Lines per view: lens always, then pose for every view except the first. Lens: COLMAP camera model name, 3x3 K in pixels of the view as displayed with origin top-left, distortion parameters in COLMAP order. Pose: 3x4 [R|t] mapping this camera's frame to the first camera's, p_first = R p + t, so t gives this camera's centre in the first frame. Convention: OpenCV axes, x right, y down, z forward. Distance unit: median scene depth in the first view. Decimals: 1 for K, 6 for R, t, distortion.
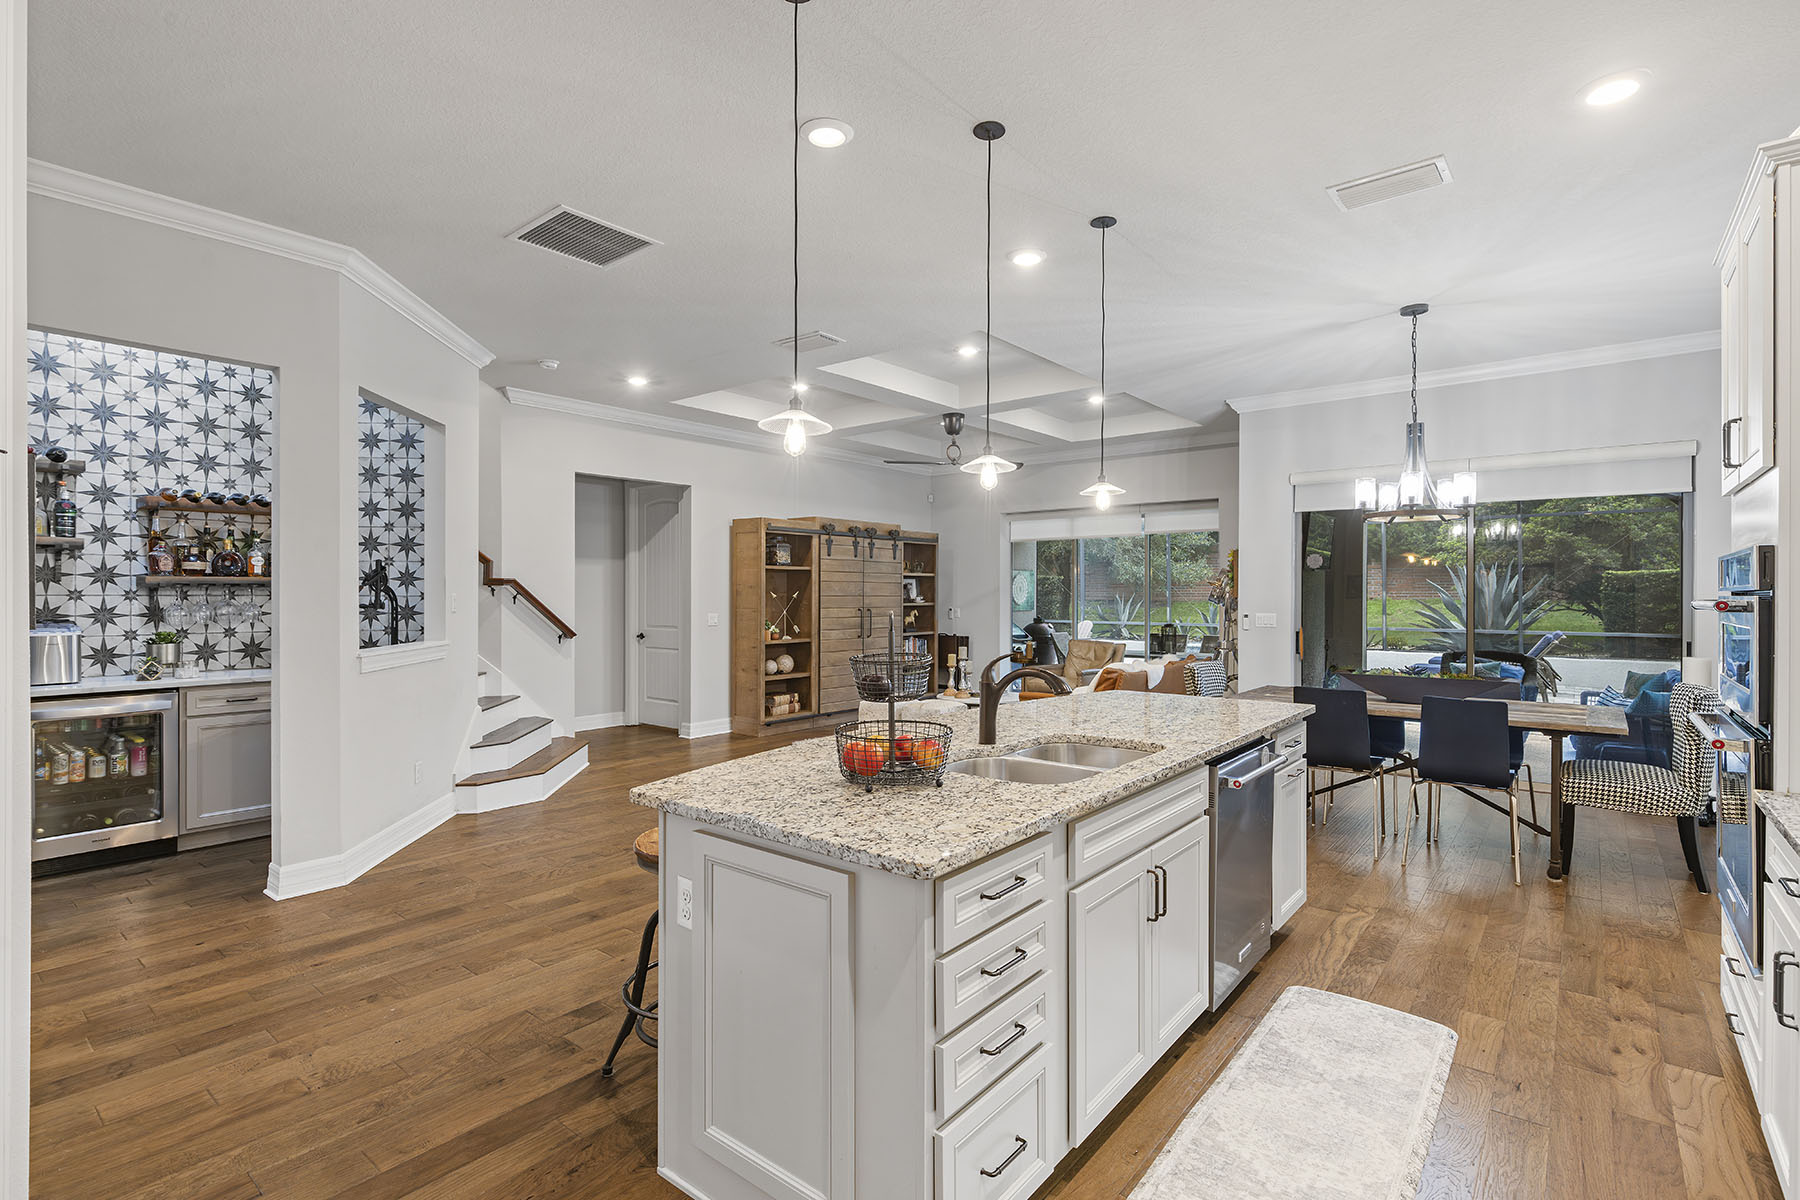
lens RADIAL K [[849.4, 0, 903.3], [0, 849.4, 595.9], [0, 0, 1]] dist [-0.001600, 0.000178]
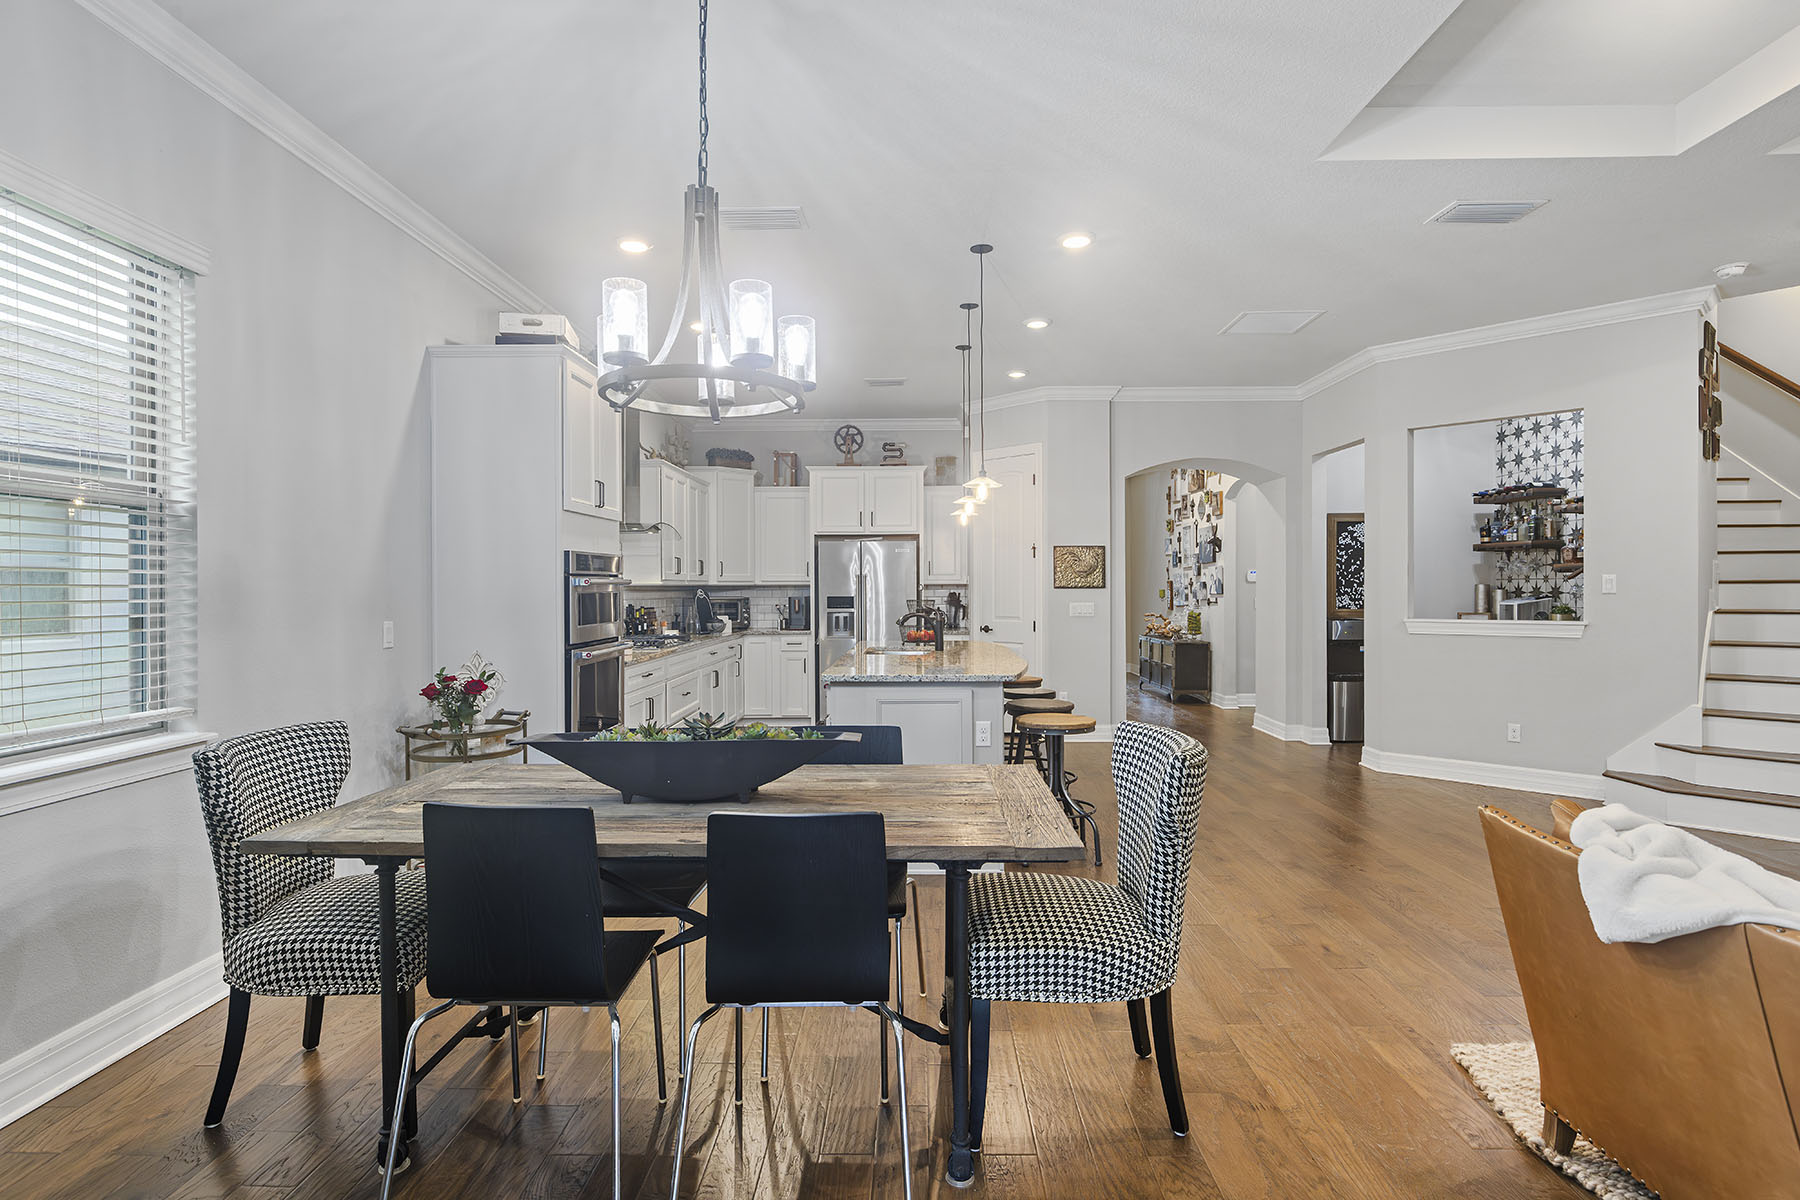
lens RADIAL K [[901.2, 0, 900.0], [0, 901.2, 600.0], [0, 0, 1]] dist [0.000307, -0.000001]
pose [[-0.789913, 0.010511, -0.613129, 0.736209], [0.001904, 0.999890, 0.014688, 0.009230], [0.613216, 0.010435, -0.789847, 1.304727]]
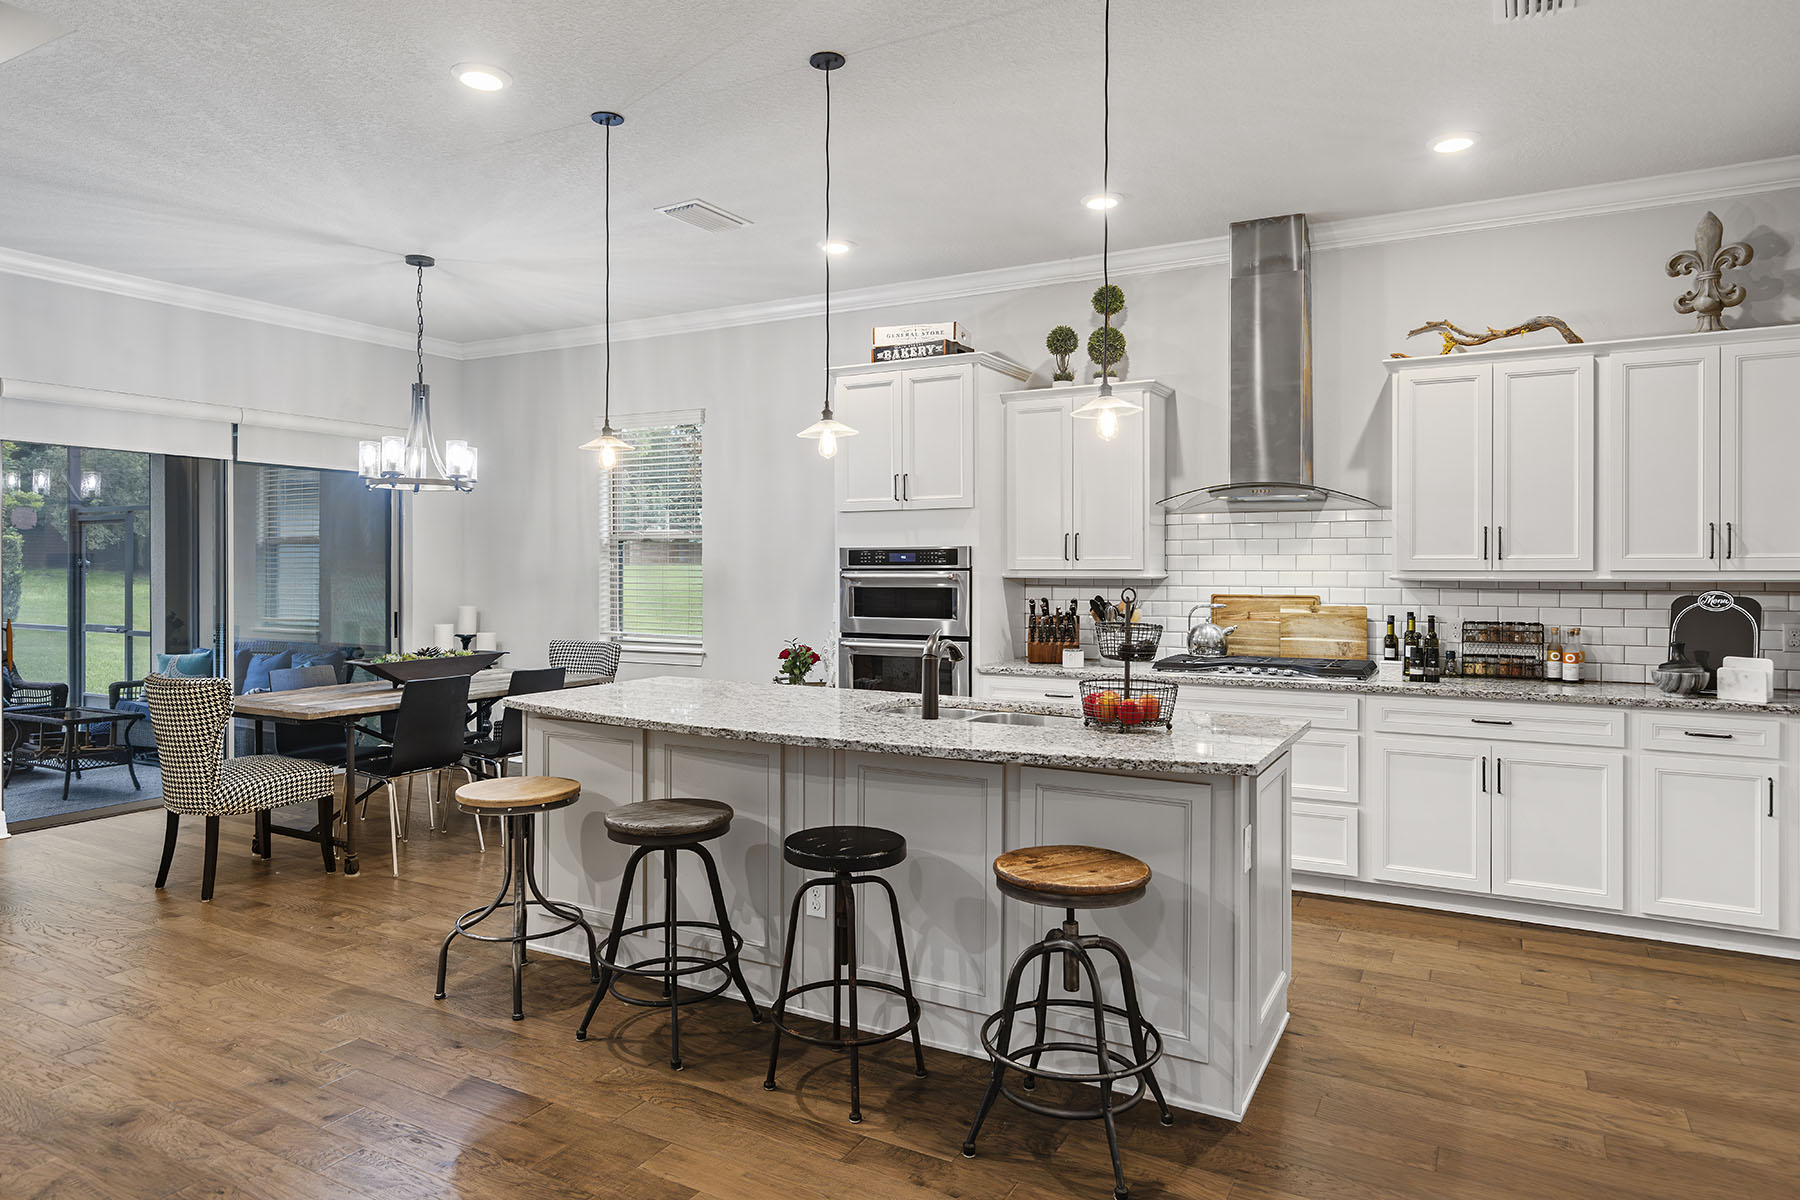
lens RADIAL K [[1086.7, 0, 894.8], [0, 1086.7, 571.2], [0, 0, 1]] dist [0.001979, -0.002374]
pose [[-0.168596, -0.005987, 0.985667, -0.585017], [0.000725, 0.999981, 0.006198, -0.006514], [-0.985685, 0.001760, -0.168588, 0.623674]]
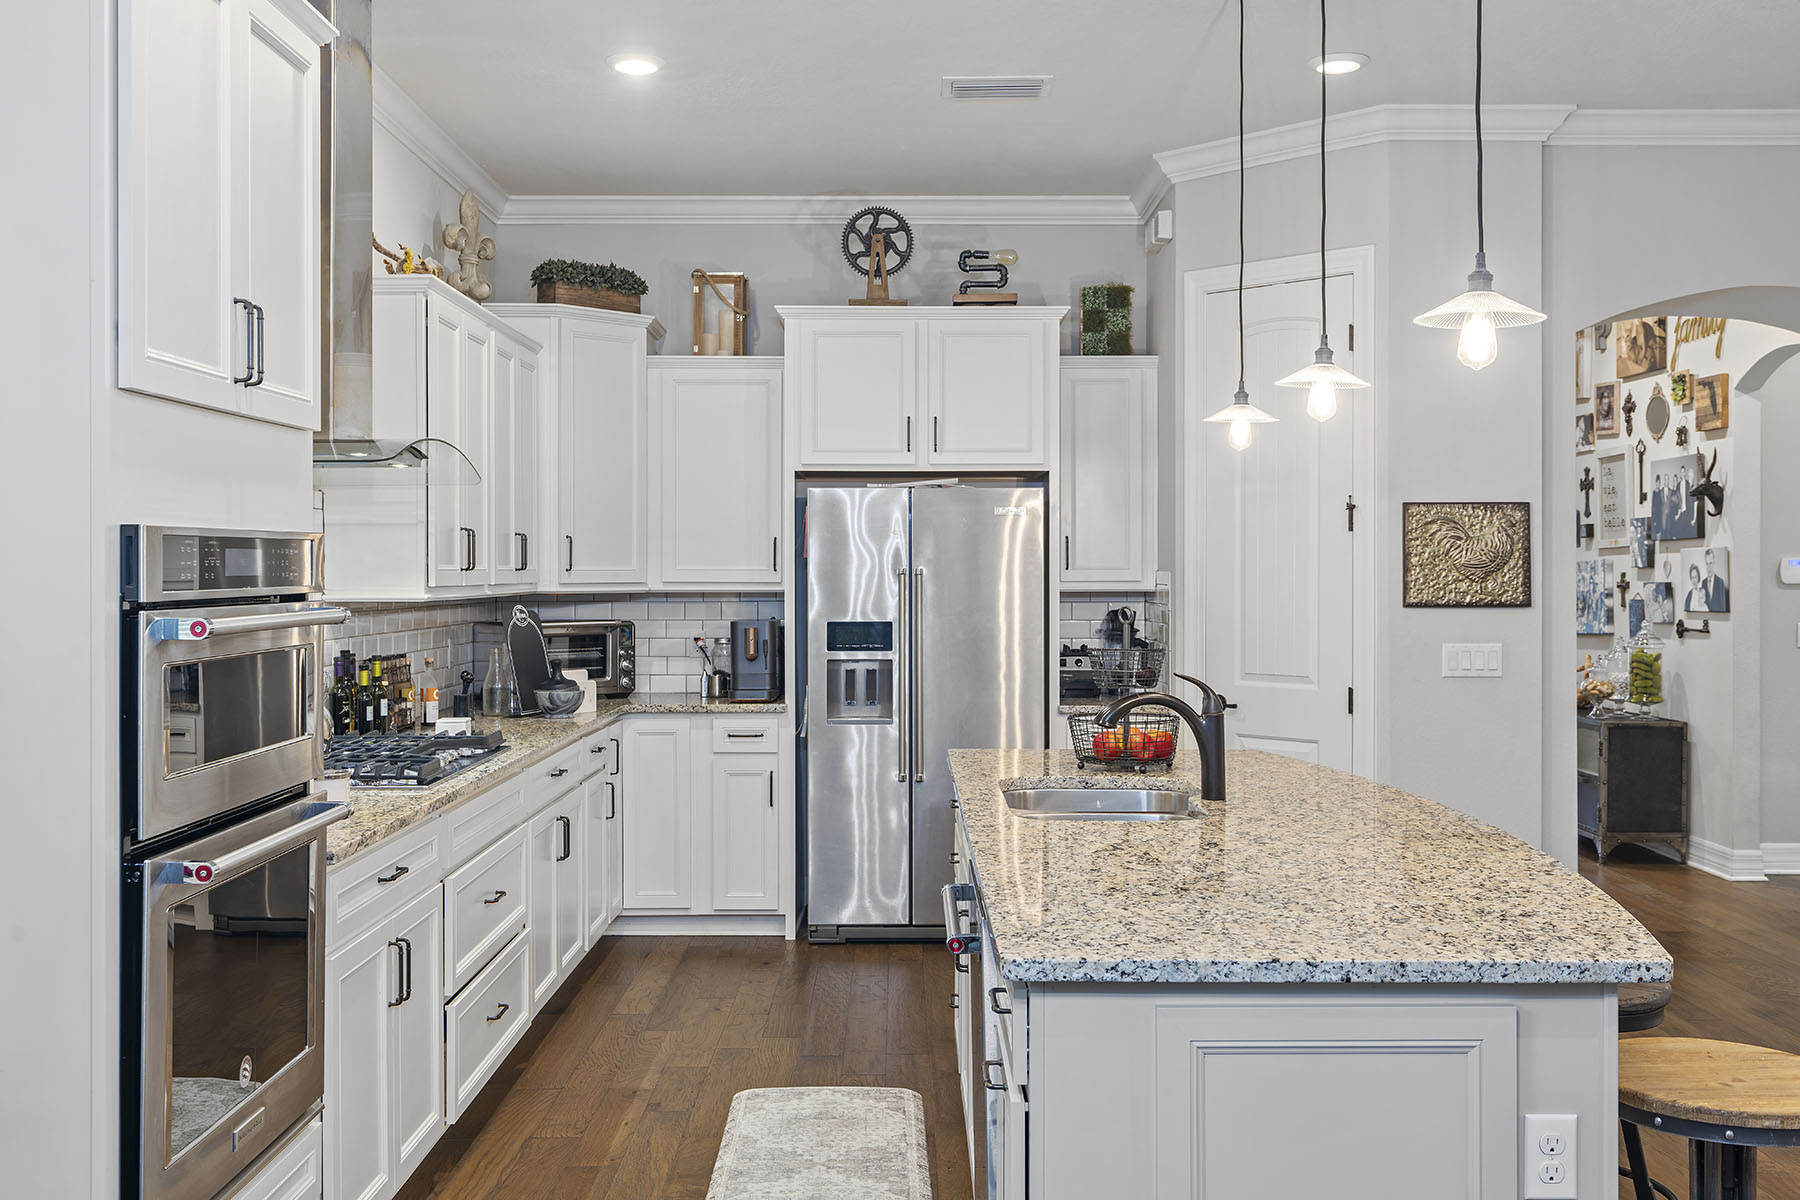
lens RADIAL K [[1706.3, 0, 893.2], [0, 1706.3, 591.4], [0, 0, 1]] dist [0.006627, -0.000919]
pose [[-0.778055, 0.007397, -0.628153, 0.605727], [-0.001406, 0.999908, 0.013517, -0.012345], [0.628195, 0.011400, -0.777973, 0.969466]]
